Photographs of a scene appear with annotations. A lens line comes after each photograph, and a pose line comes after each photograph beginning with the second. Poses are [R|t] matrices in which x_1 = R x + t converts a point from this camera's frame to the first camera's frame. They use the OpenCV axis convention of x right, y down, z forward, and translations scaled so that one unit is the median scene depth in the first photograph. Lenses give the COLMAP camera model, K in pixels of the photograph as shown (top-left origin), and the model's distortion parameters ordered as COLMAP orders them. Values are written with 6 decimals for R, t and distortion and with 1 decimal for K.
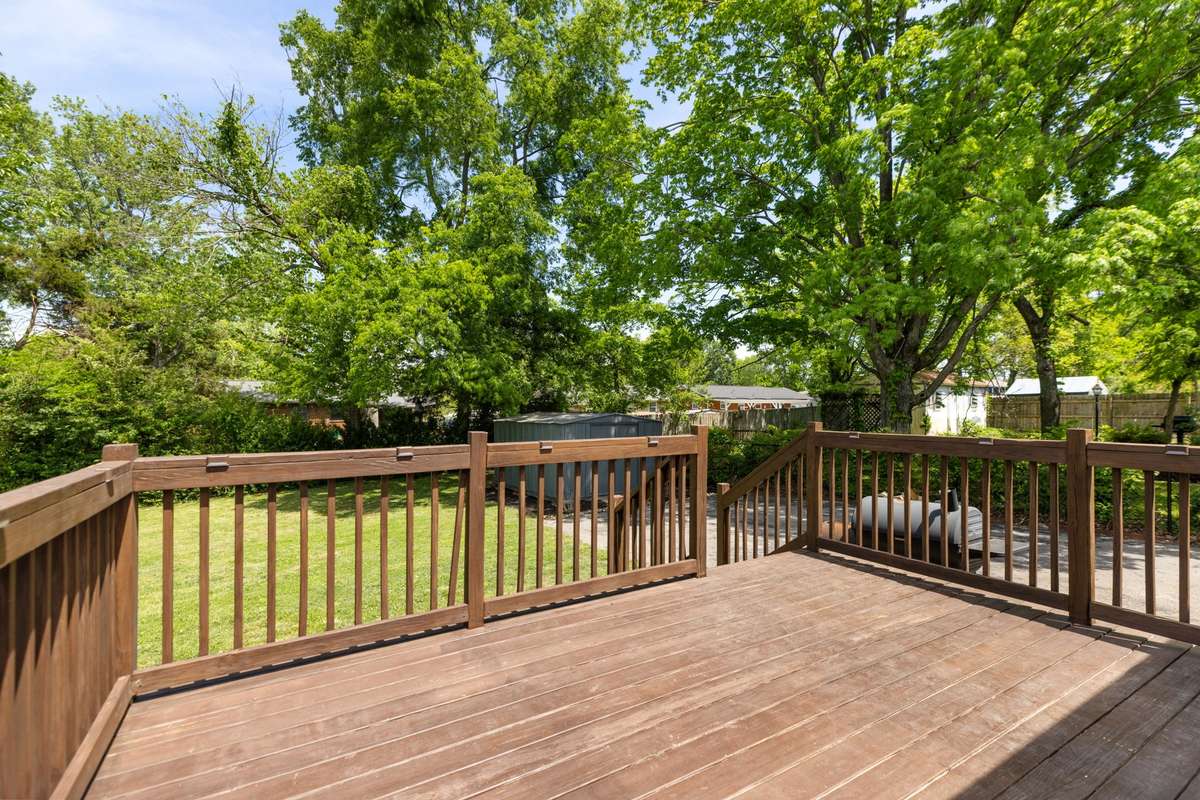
lens RADIAL K [[544.3, 0, 603.7], [0, 544.3, 399.1], [0, 0, 1]] dist [0.011508, -0.001053]
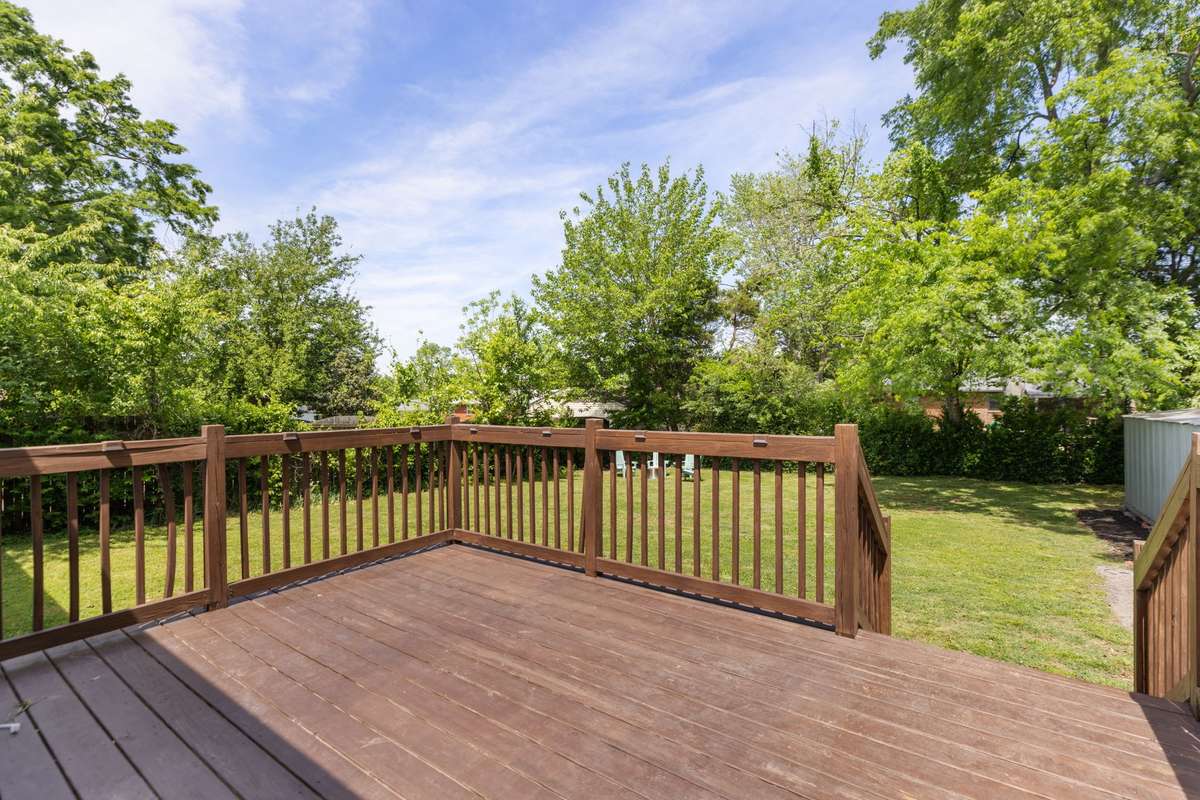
lens RADIAL K [[544.3, 0, 607.9], [0, 544.3, 403.0], [0, 0, 1]] dist [0.011508, -0.001053]
pose [[0.388629, 0.009998, -0.921340, 0.842224], [0.015079, 0.999738, 0.017209, 0.002707], [0.921271, -0.020580, 0.388377, 0.513033]]
